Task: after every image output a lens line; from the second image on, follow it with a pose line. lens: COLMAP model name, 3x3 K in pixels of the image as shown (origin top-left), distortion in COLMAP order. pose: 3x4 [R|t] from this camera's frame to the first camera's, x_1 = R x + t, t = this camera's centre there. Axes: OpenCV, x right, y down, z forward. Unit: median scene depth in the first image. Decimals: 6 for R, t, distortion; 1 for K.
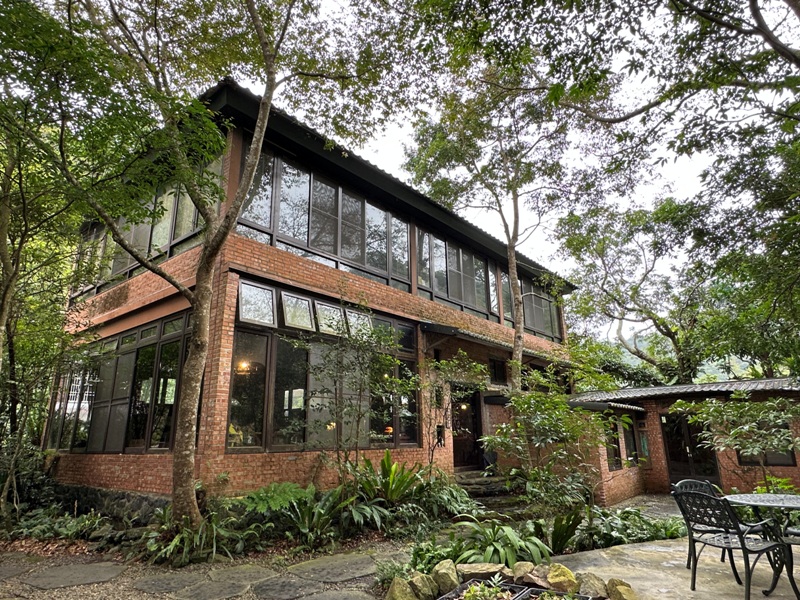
lens RADIAL K [[483.1, 0, 400.0], [0, 483.1, 300.0], [0, 0, 1]] dist [-0.003385, -0.001141]
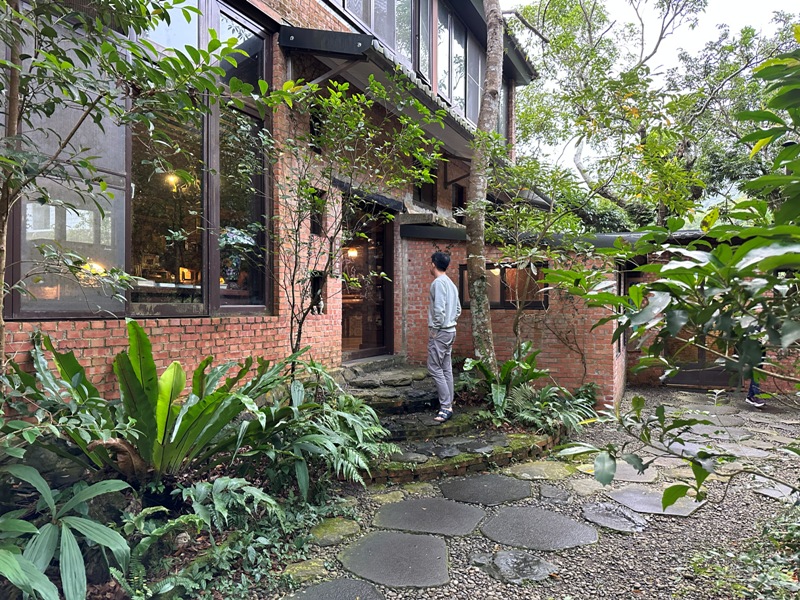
lens RADIAL K [[559.7, 0, 400.0], [0, 559.7, 300.0], [0, 0, 1]] dist [0.053429, -0.073068]
pose [[0.970467, 0.018779, 0.240502, 0.030179], [-0.082005, 0.963274, 0.255691, 0.144050], [-0.226867, -0.267862, 0.936366, 0.471624]]
